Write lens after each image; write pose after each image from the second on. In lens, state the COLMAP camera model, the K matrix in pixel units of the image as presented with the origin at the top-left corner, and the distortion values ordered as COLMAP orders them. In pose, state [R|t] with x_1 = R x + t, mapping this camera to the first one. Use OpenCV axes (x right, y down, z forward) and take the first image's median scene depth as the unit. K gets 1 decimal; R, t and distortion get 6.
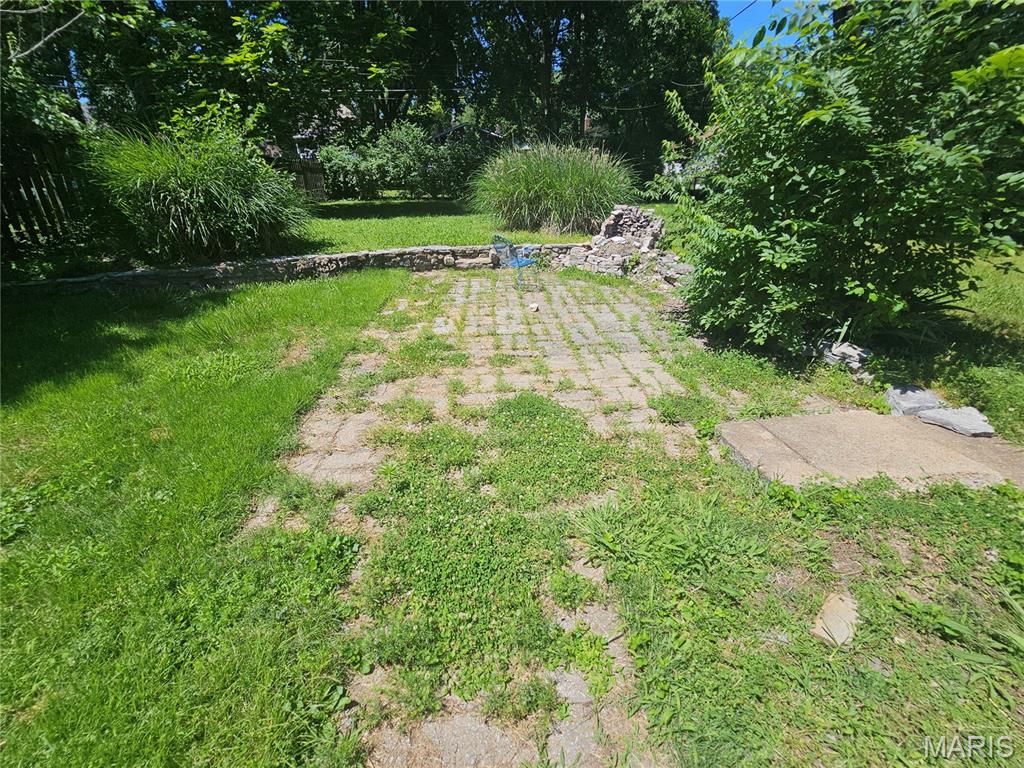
lens RADIAL K [[414.4, 0, 511.5], [0, 414.4, 382.8], [0, 0, 1]] dist [0.000913, 0.000394]
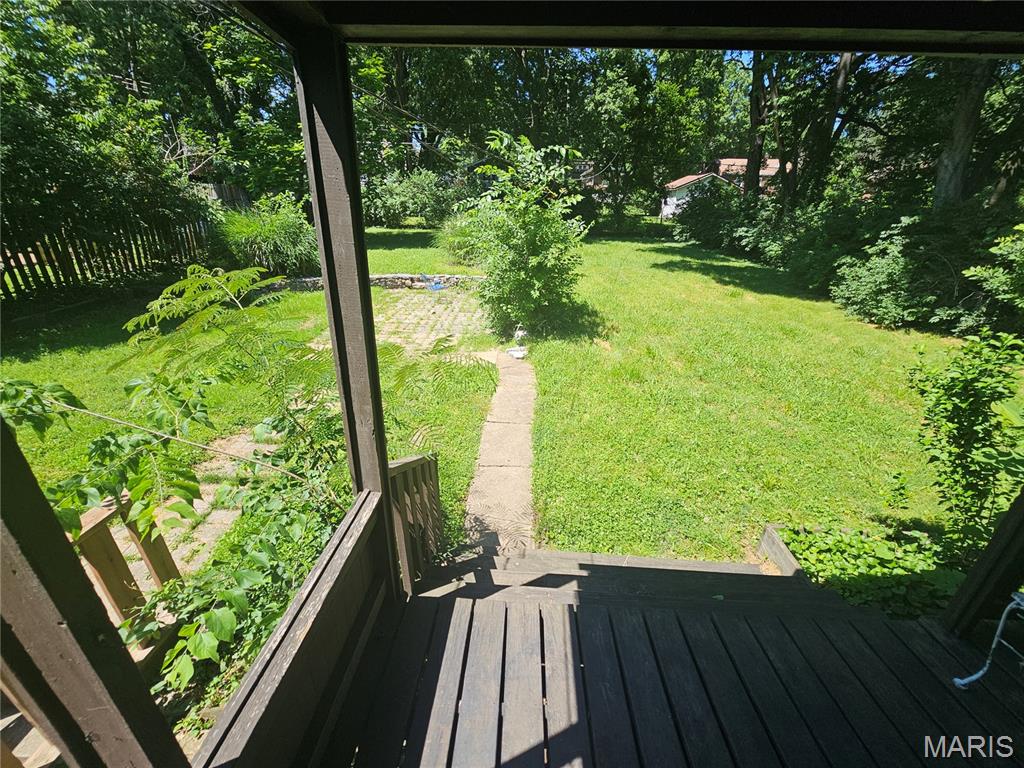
lens RADIAL K [[414.4, 0, 511.7], [0, 414.4, 385.2], [0, 0, 1]] dist [0.000913, 0.000394]
pose [[0.994347, 0.068692, -0.080961, 0.427691], [-0.070851, 0.997196, -0.024097, 0.125476], [0.079079, 0.029697, 0.996426, -0.620400]]
